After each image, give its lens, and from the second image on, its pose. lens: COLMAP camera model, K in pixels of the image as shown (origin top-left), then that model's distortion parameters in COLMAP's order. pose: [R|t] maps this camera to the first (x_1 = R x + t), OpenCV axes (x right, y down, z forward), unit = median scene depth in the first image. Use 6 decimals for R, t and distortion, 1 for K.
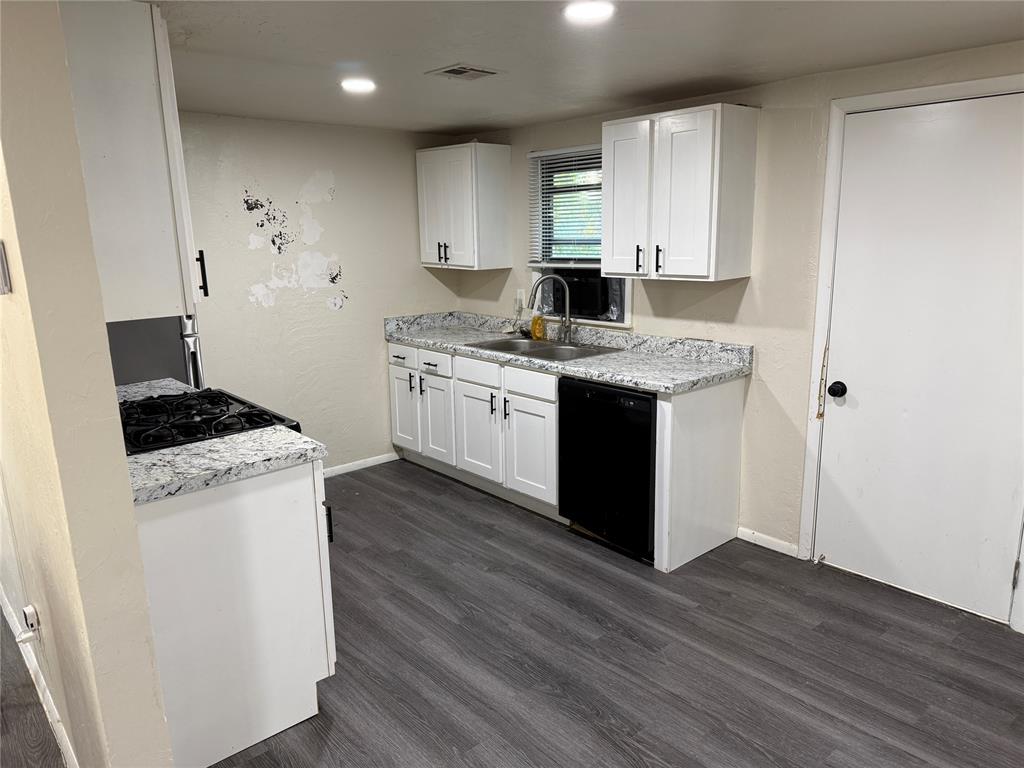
lens RADIAL K [[712.6, 0, 516.0], [0, 712.6, 388.2], [0, 0, 1]] dist [0.086662, -0.121577]
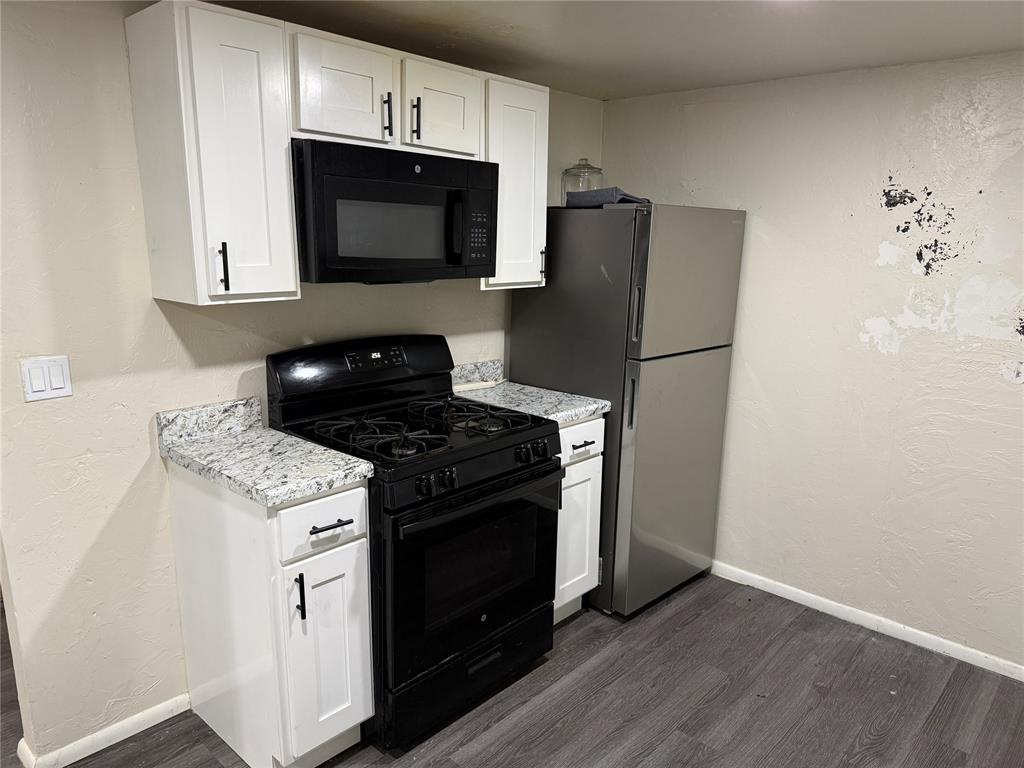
lens RADIAL K [[712.6, 0, 516.2], [0, 712.6, 386.3], [0, 0, 1]] dist [0.086662, -0.121577]
pose [[0.101231, 0.219391, -0.970371, 0.311398], [-0.236906, 0.952639, 0.190668, -0.153376], [0.966244, 0.210586, 0.148412, 0.687557]]
